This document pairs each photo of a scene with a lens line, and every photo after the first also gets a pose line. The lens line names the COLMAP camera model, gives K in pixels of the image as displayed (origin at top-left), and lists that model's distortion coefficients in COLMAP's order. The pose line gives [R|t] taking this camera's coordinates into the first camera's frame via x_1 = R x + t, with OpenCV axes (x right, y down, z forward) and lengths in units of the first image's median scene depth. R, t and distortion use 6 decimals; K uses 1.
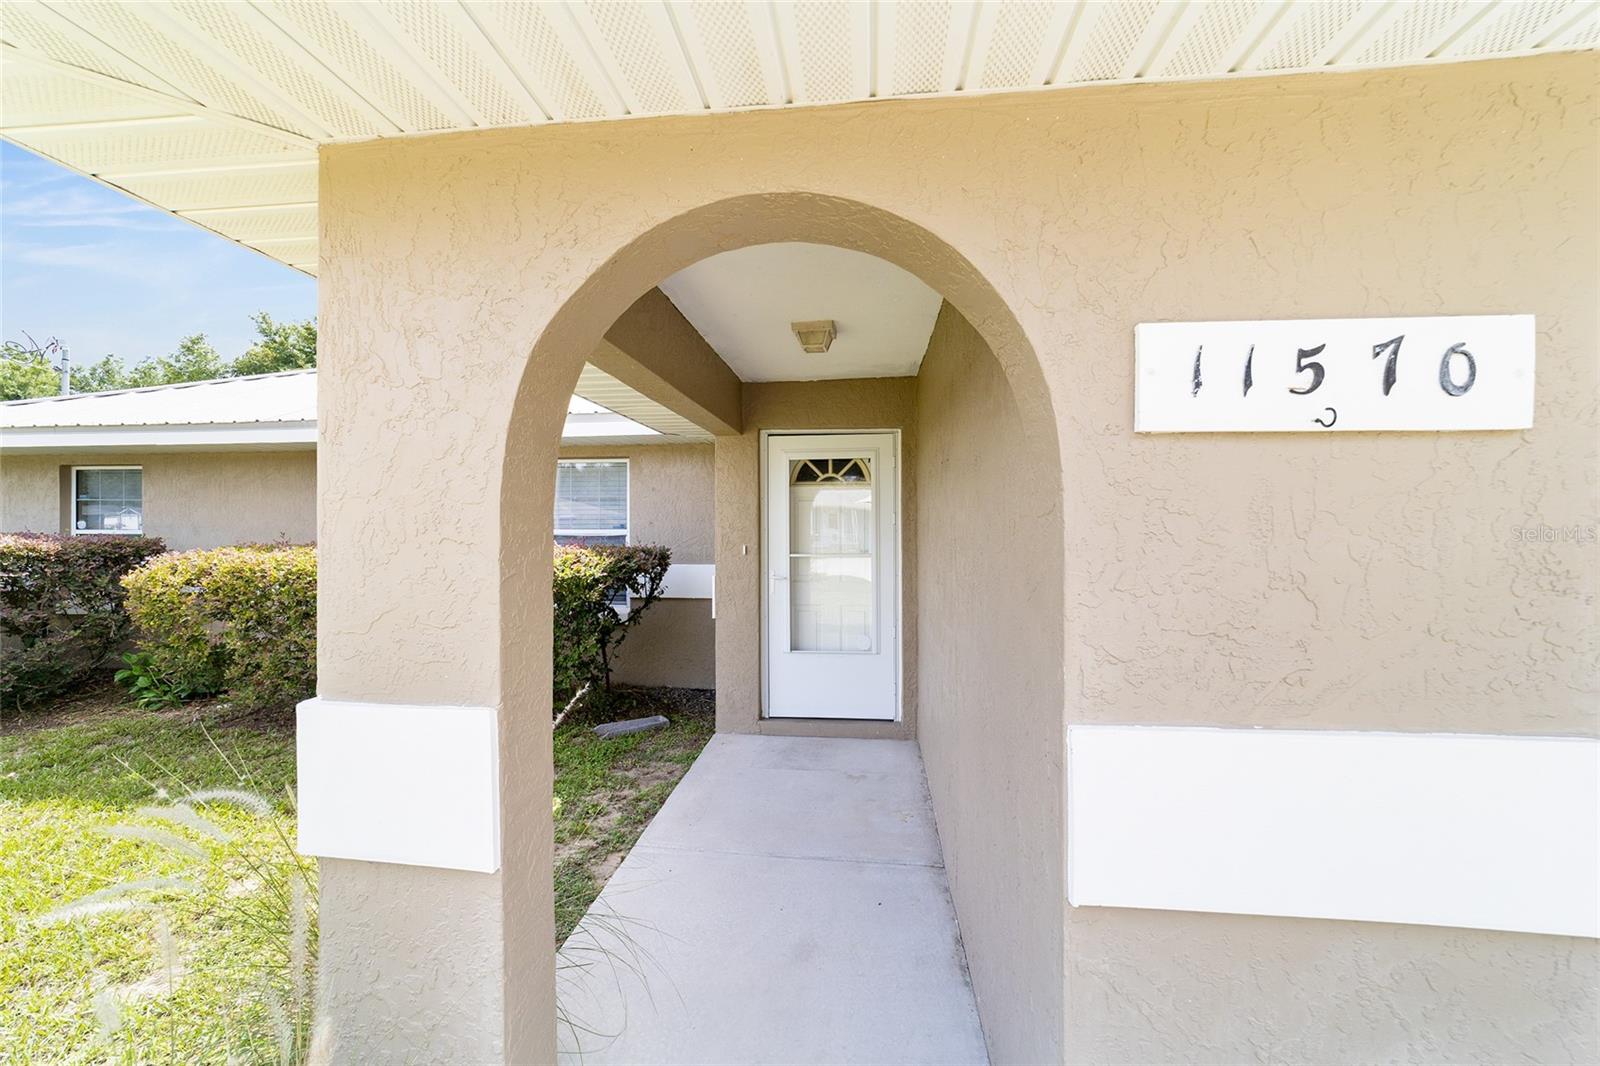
lens RADIAL K [[614.4, 0, 806.8], [0, 614.4, 534.5], [0, 0, 1]] dist [-0.017512, 0.007210]
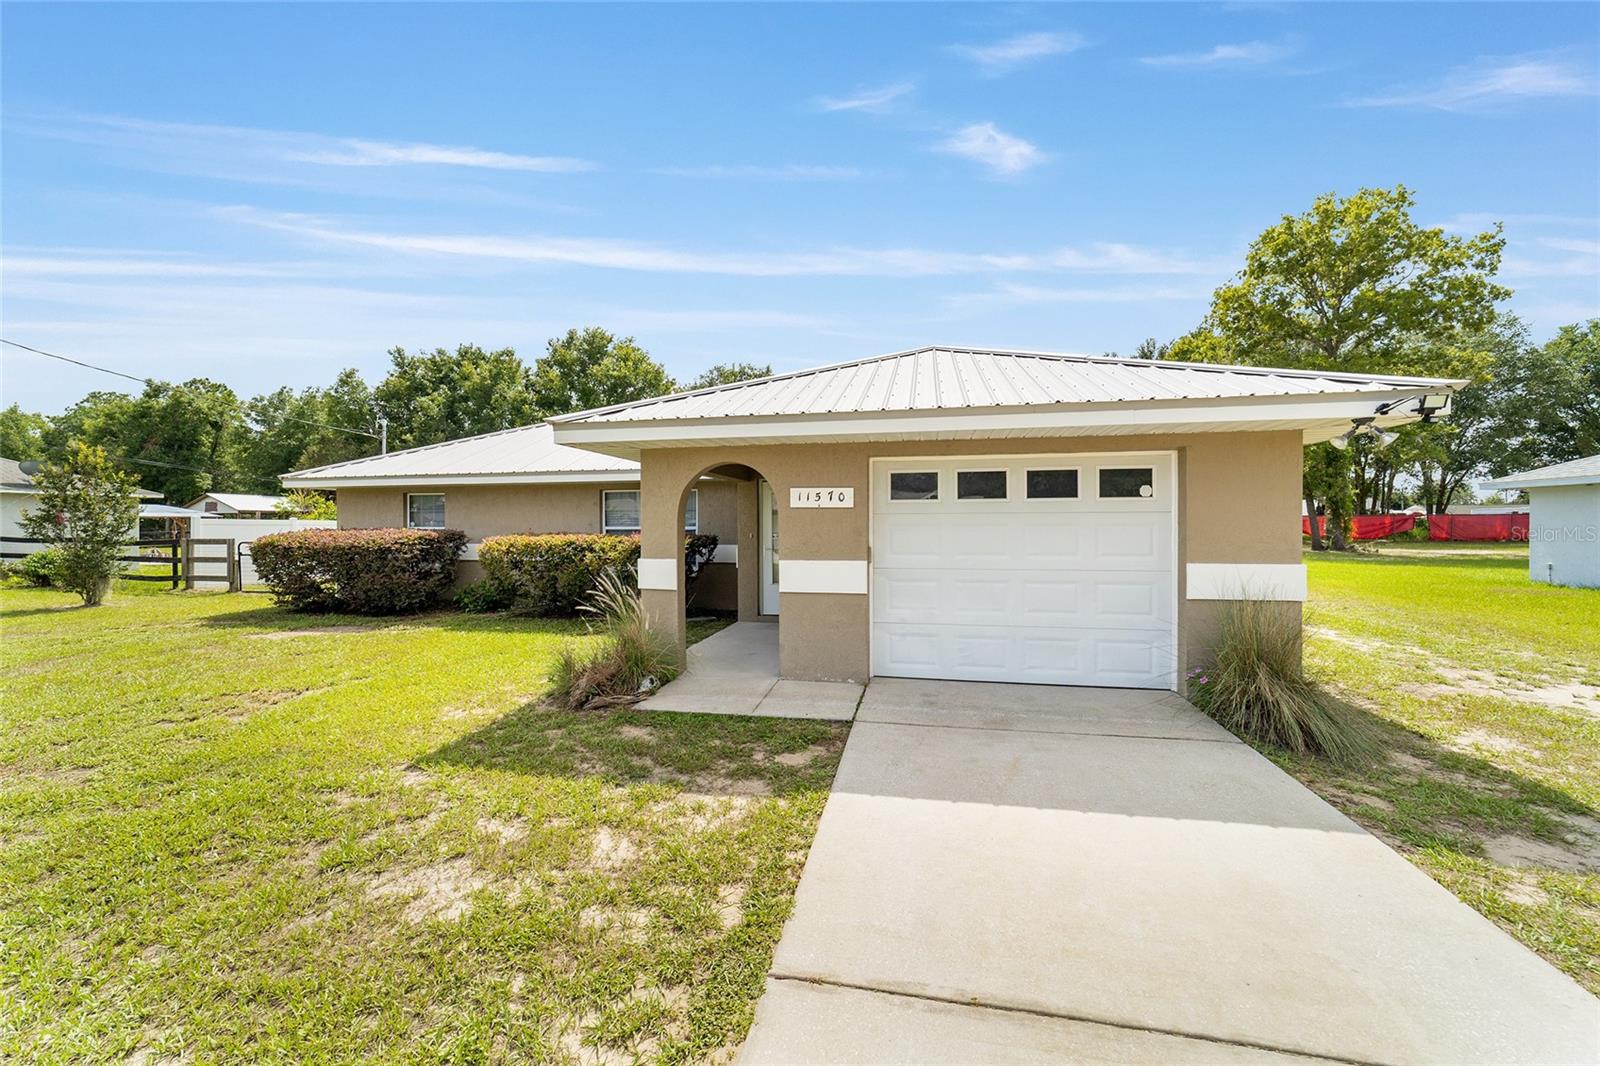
lens RADIAL K [[614.4, 0, 801.2], [0, 614.4, 526.8], [0, 0, 1]] dist [-0.017512, 0.007210]
pose [[0.994267, 0.001014, -0.106917, 0.281238], [-0.002454, 0.999908, -0.013337, 0.019440], [0.106893, 0.013523, 0.994179, -1.037792]]
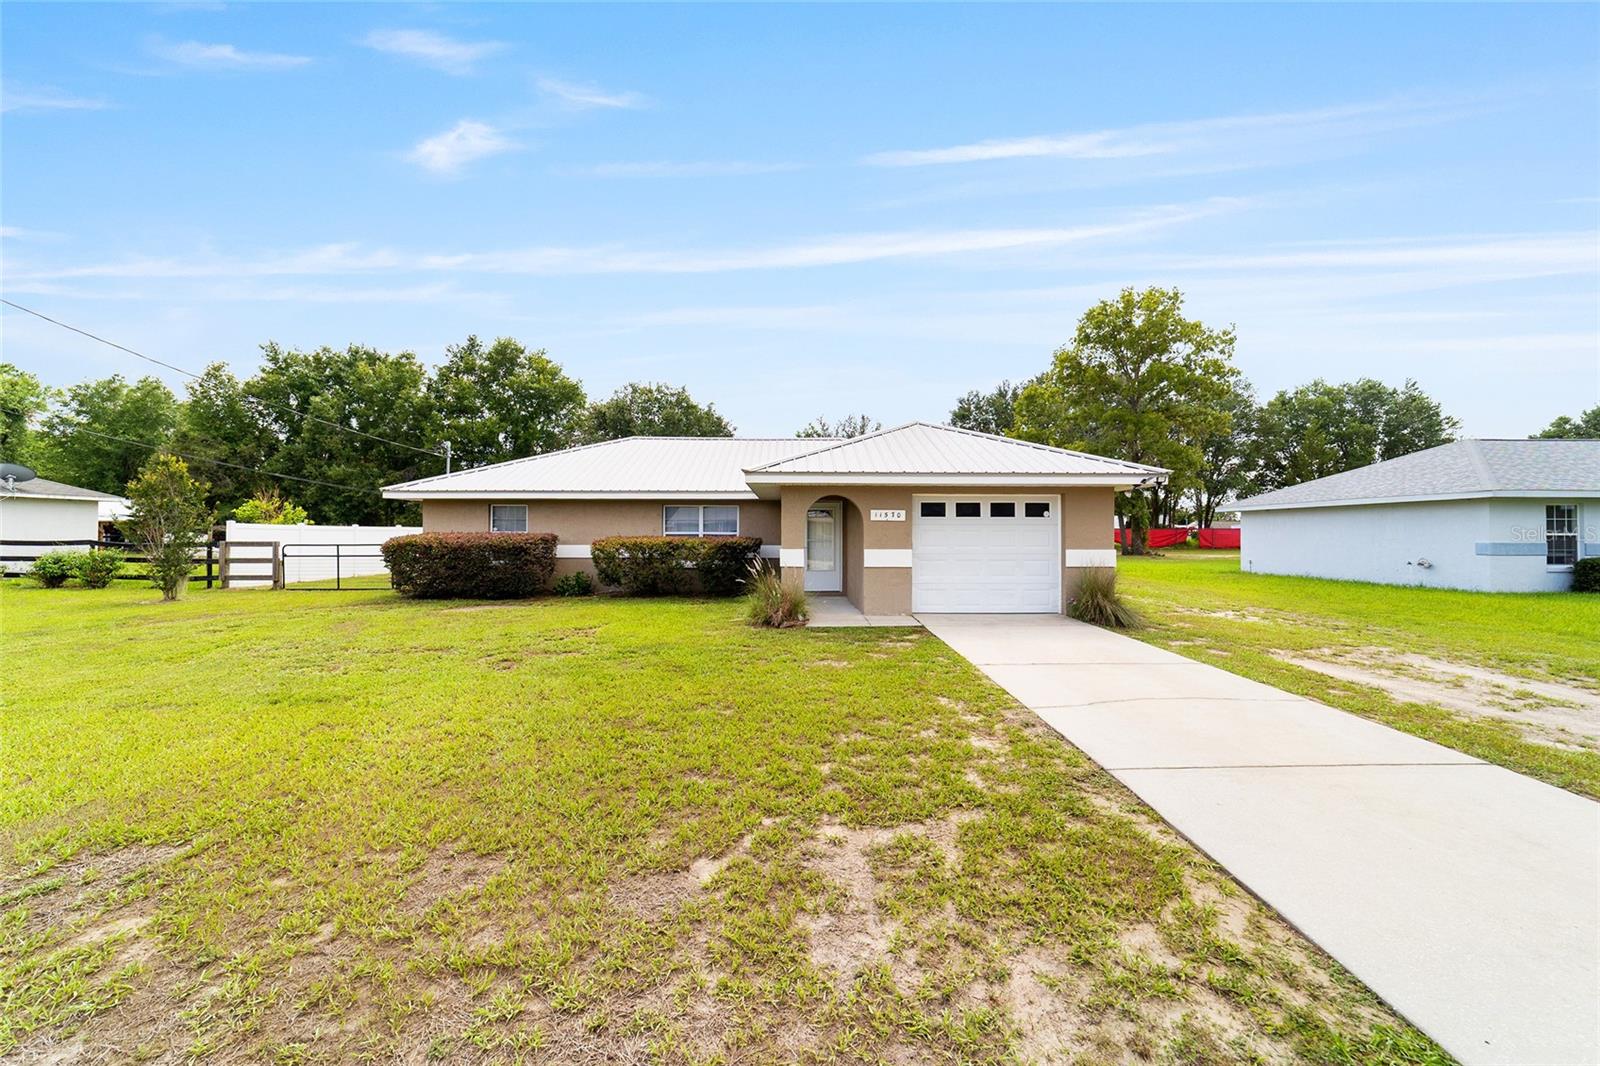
lens RADIAL K [[614.4, 0, 805.5], [0, 614.4, 527.4], [0, 0, 1]] dist [-0.017512, 0.007210]
pose [[0.993540, 0.007045, 0.113265, -0.383918], [-0.003685, 0.999548, -0.029847, 0.059103], [-0.113424, 0.029237, 0.993116, -2.051423]]
